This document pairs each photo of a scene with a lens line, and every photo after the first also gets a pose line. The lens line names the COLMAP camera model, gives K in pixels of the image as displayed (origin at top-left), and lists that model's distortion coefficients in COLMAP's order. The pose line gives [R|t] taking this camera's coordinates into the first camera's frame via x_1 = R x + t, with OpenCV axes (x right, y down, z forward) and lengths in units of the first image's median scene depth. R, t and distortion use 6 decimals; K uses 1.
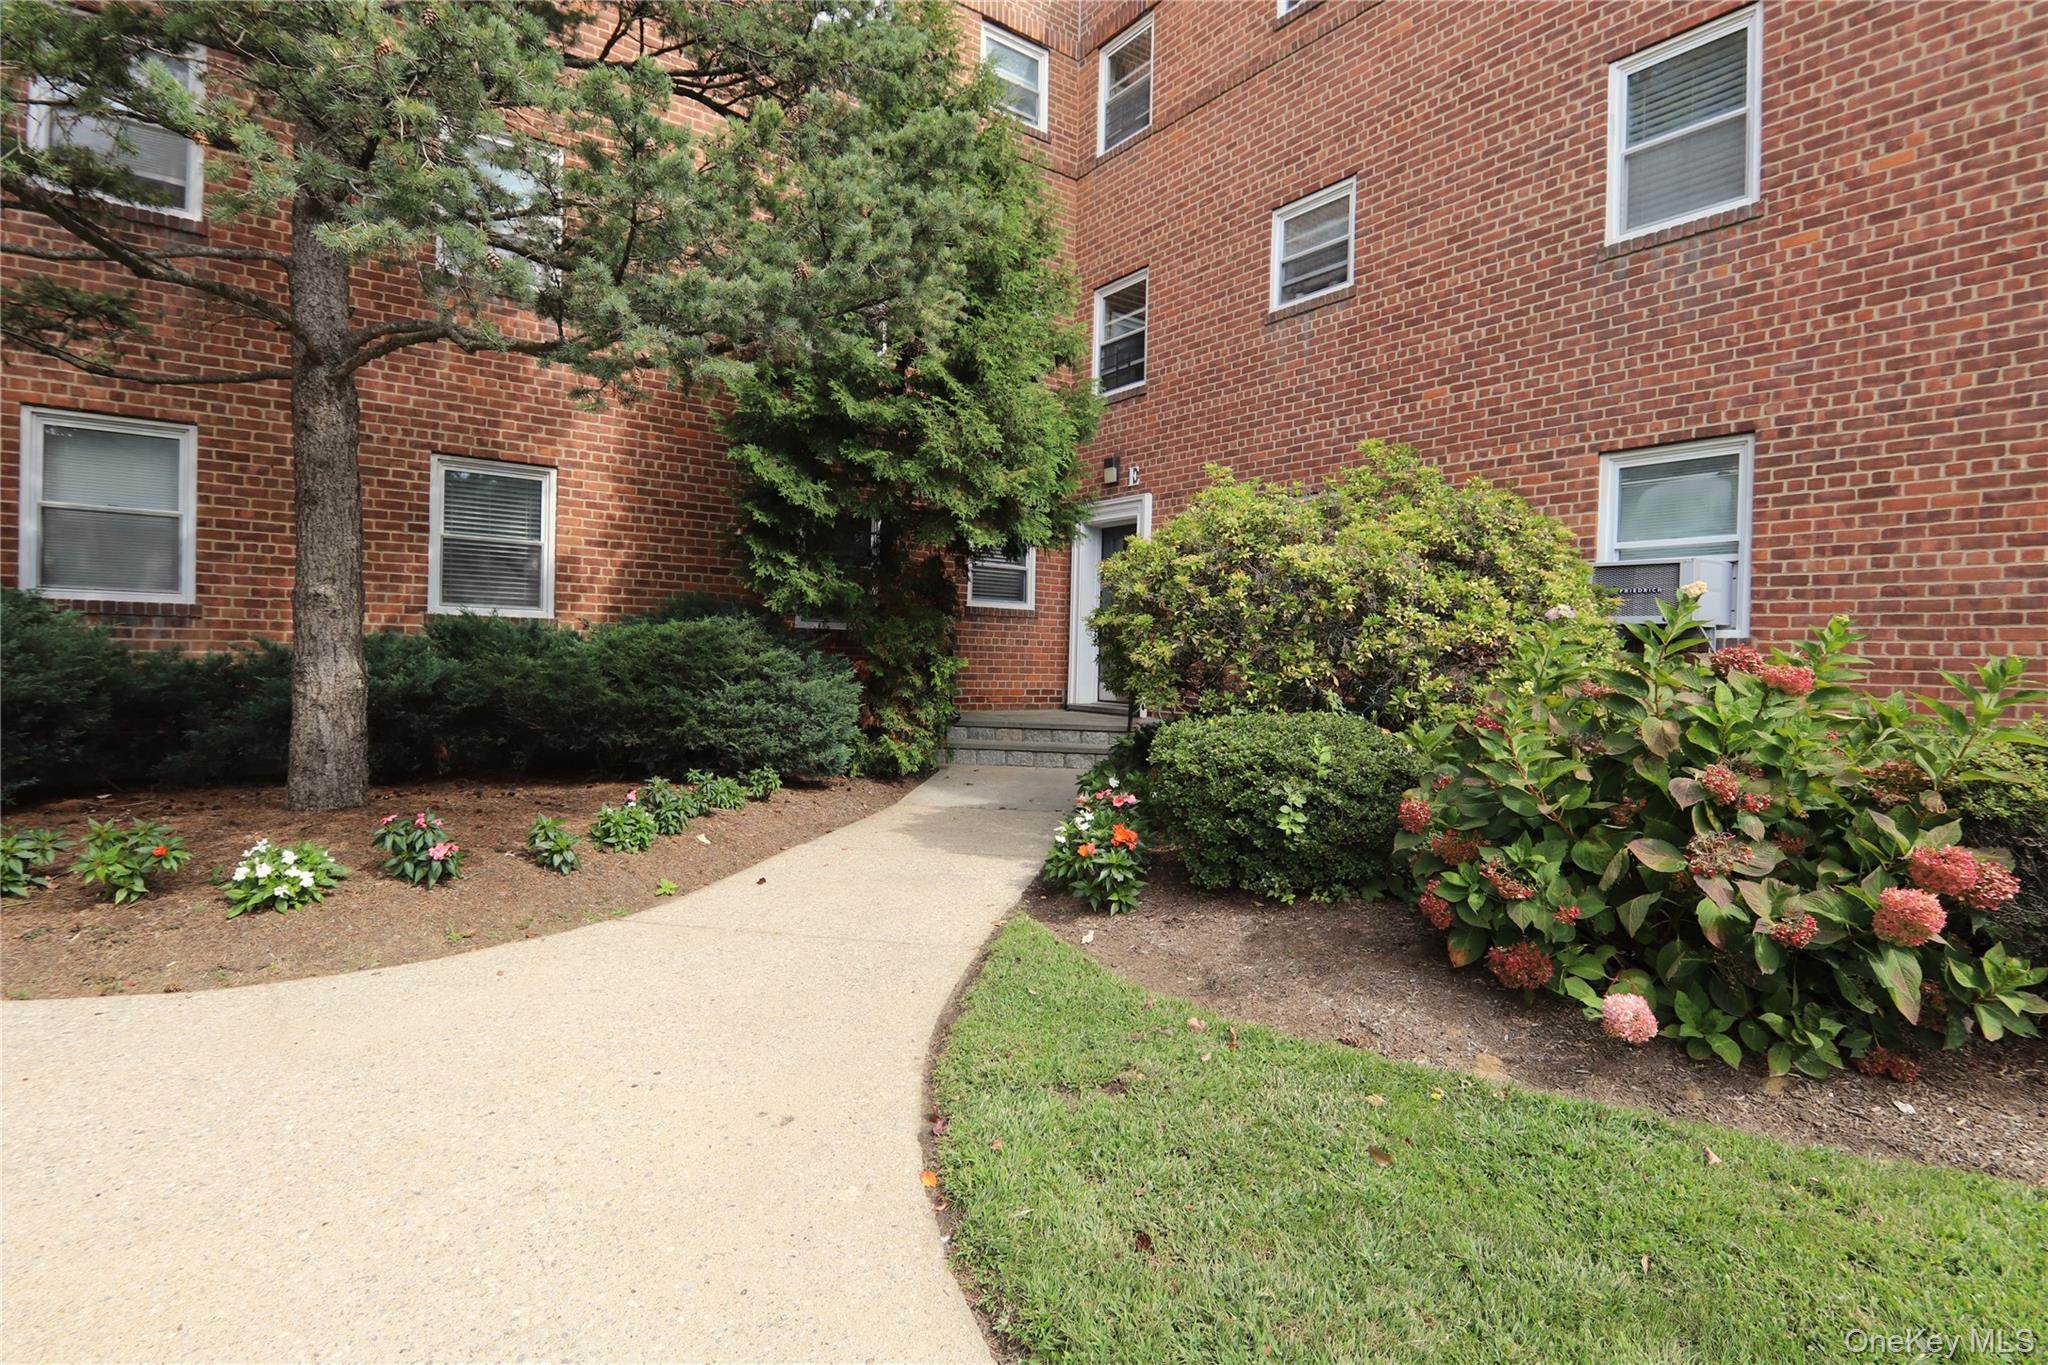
lens RADIAL K [[1001.6, 0, 1031.0], [0, 1001.6, 682.6], [0, 0, 1]] dist [-0.020840, 0.000123]
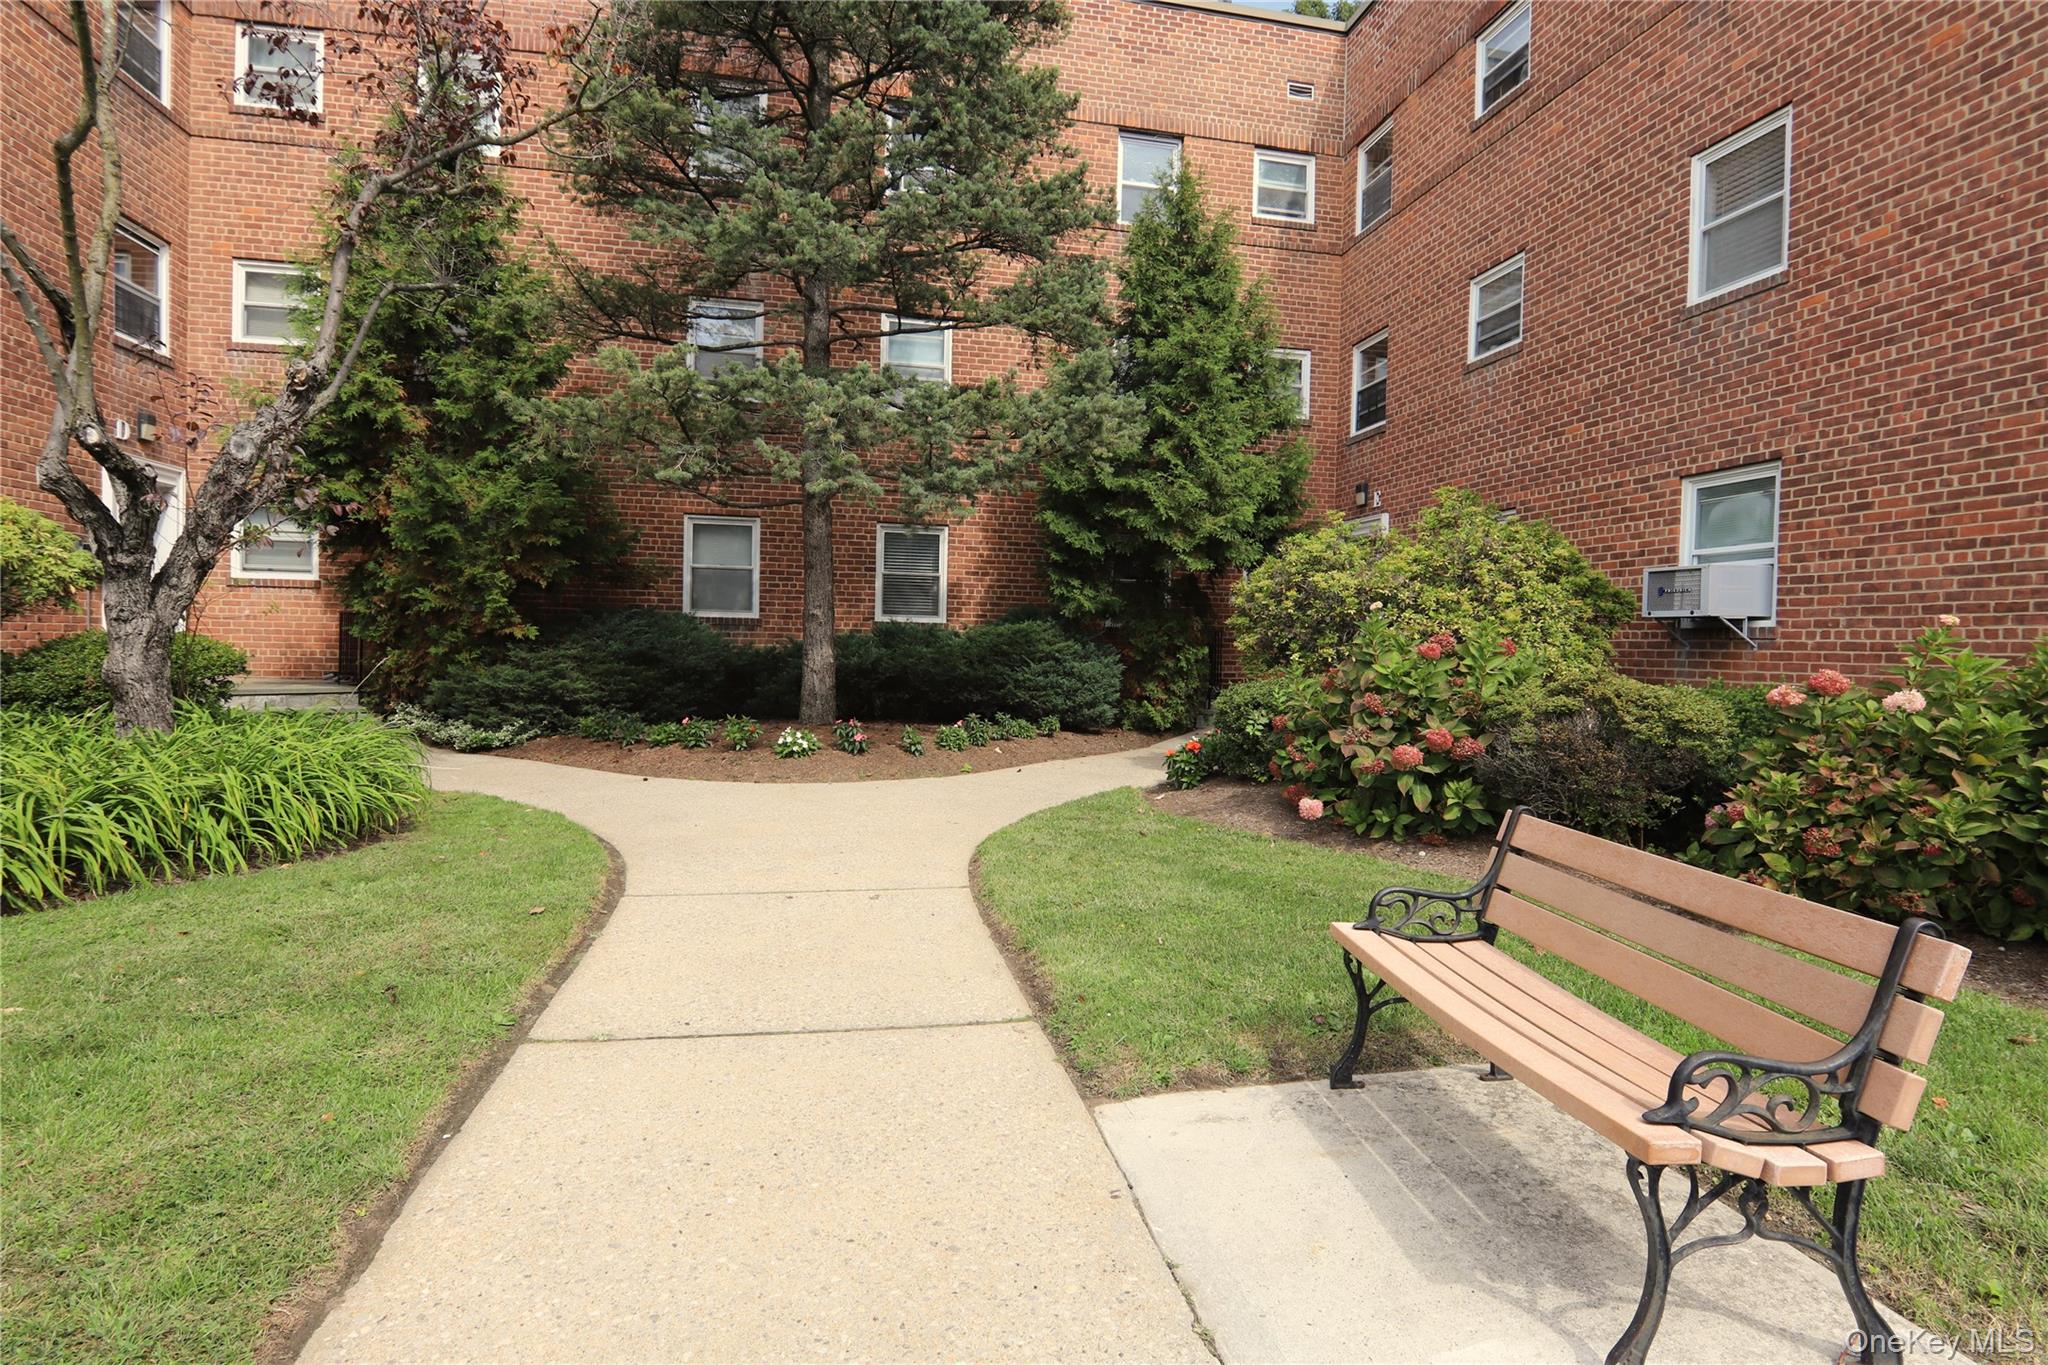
lens RADIAL K [[1001.6, 0, 1031.0], [0, 1001.6, 682.6], [0, 0, 1]] dist [-0.020840, 0.000123]
pose [[0.910485, 0.010048, -0.413419, 0.371319], [-0.008250, 0.999947, 0.006135, 0.022885], [0.413459, -0.002175, 0.910520, -0.472257]]
